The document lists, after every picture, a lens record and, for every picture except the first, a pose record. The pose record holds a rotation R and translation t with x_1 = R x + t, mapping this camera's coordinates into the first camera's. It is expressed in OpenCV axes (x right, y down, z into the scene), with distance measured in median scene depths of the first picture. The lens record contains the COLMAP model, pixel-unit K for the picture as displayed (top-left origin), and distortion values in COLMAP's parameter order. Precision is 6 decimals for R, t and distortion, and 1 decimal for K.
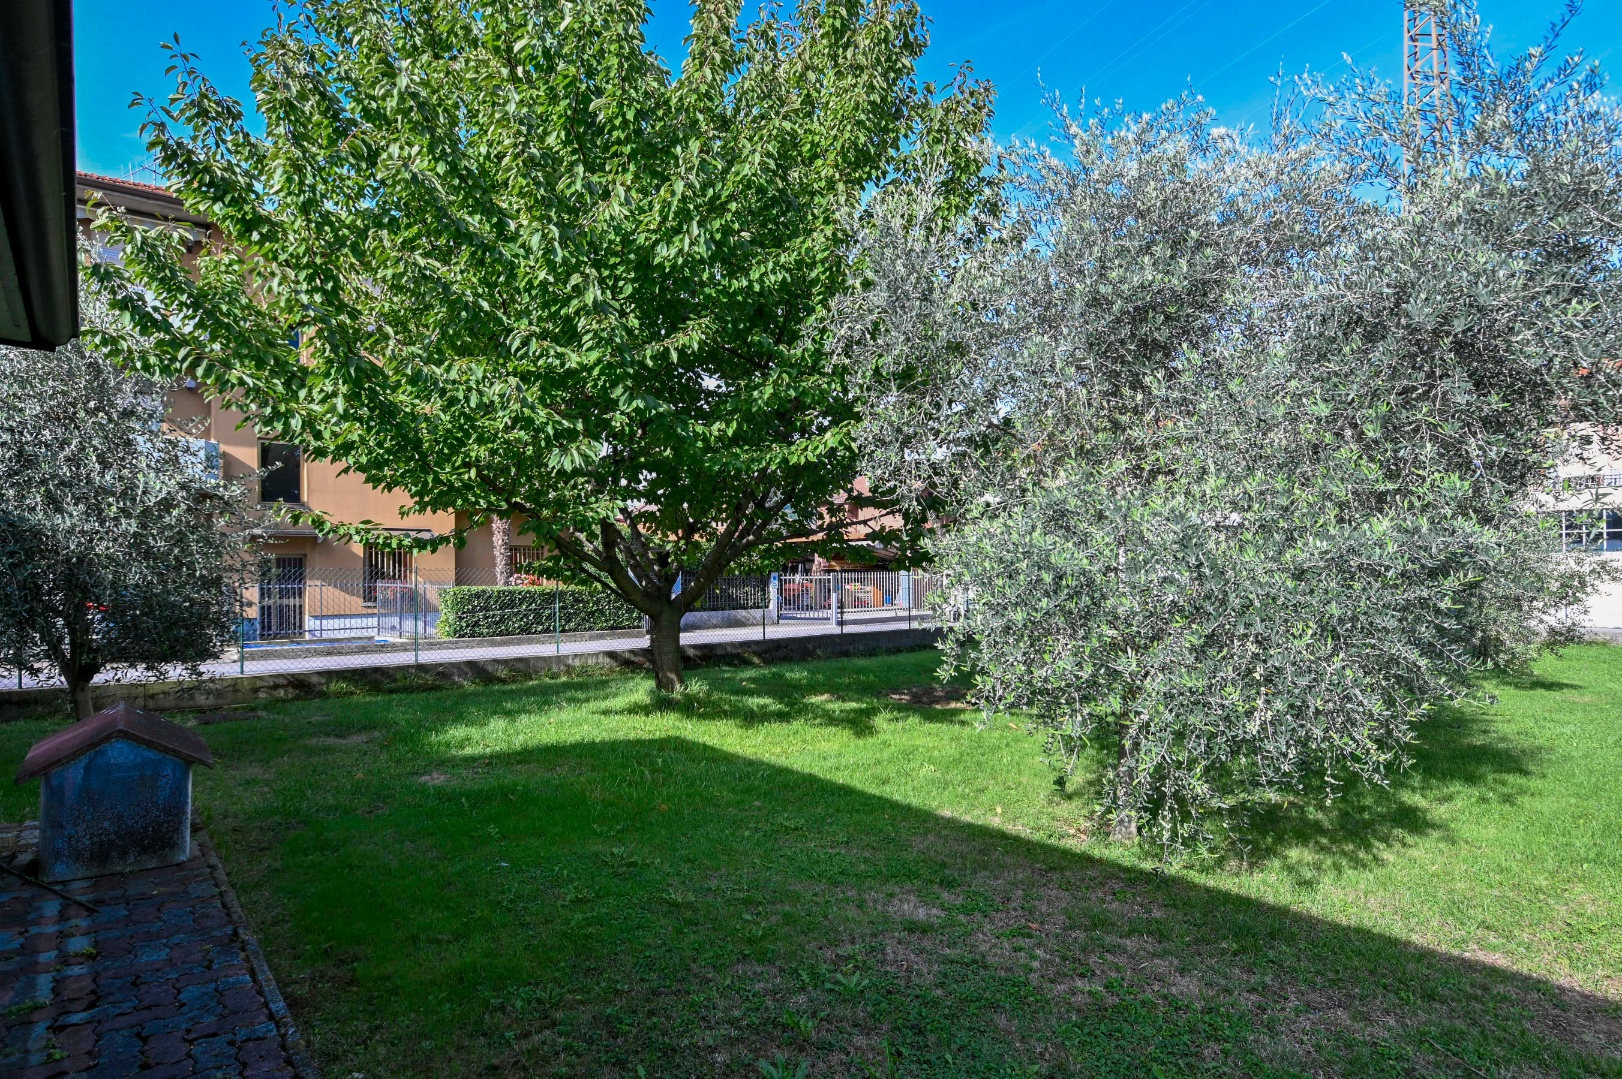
lens RADIAL K [[842.7, 0, 811.9], [0, 842.7, 575.3], [0, 0, 1]] dist [0.012365, -0.022074]
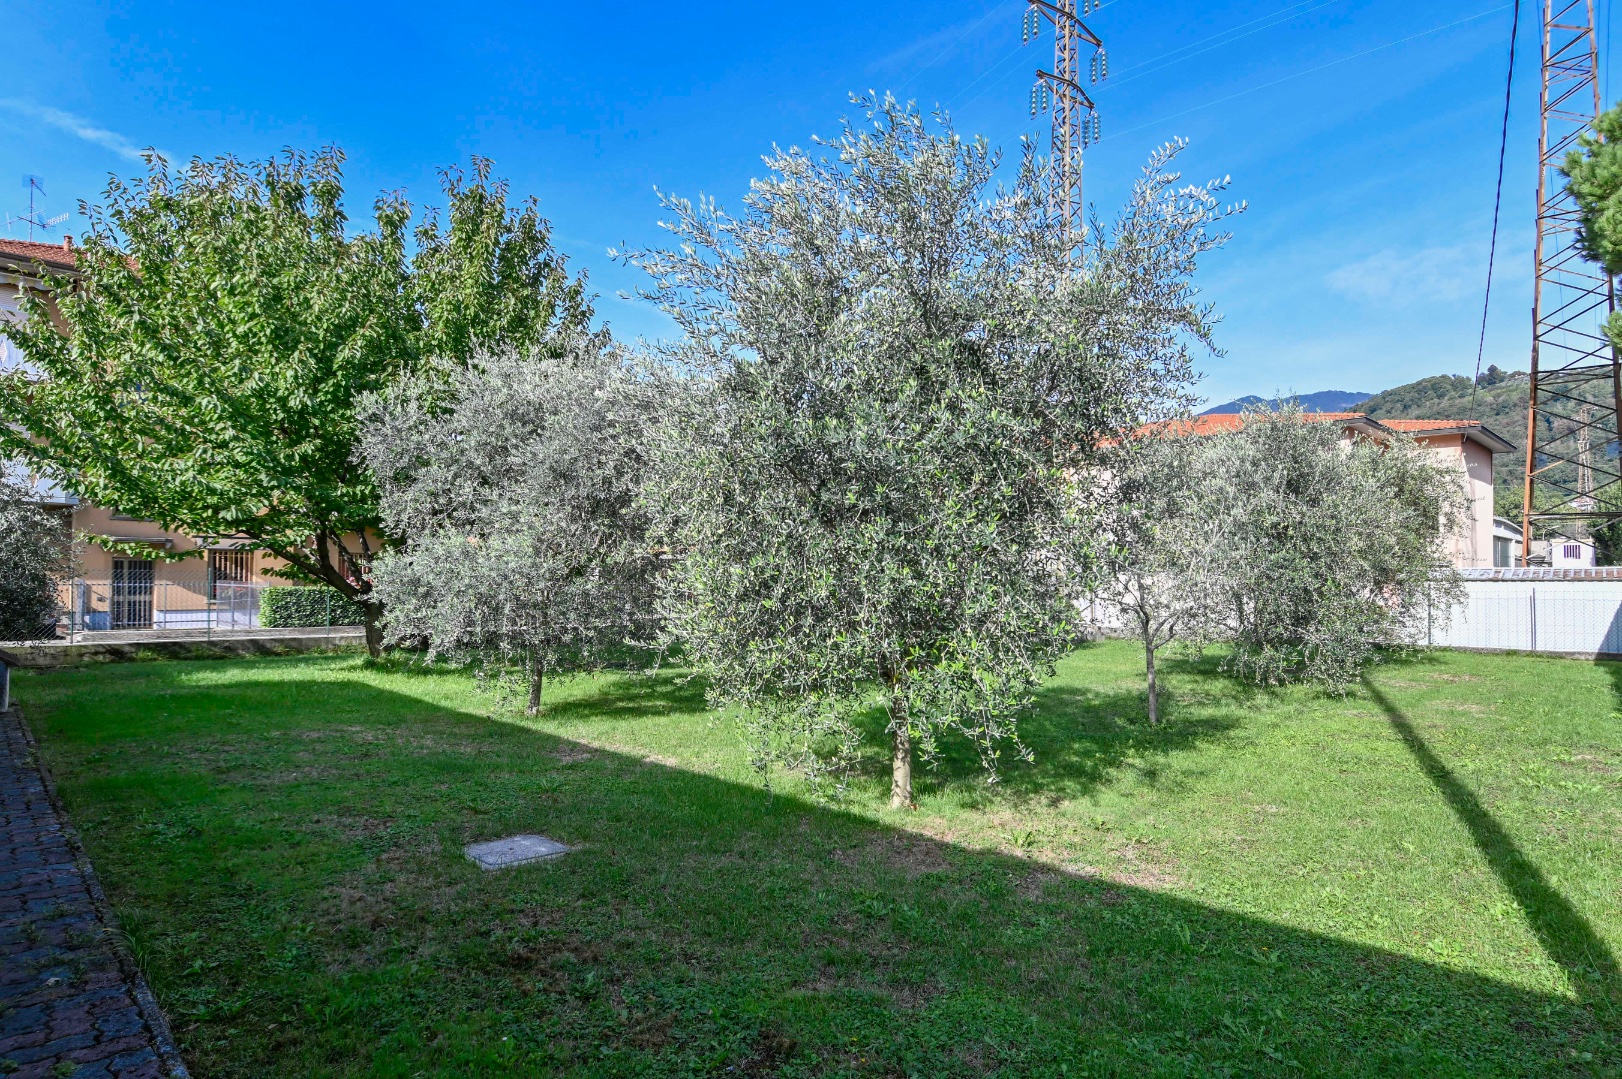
lens RADIAL K [[842.7, 0, 795.8], [0, 842.7, 575.8], [0, 0, 1]] dist [0.012365, -0.022074]
pose [[0.997332, 0.014868, 0.071473, 0.594850], [-0.014059, 0.999831, -0.011811, 0.003776], [-0.071637, 0.010775, 0.997373, -0.680978]]
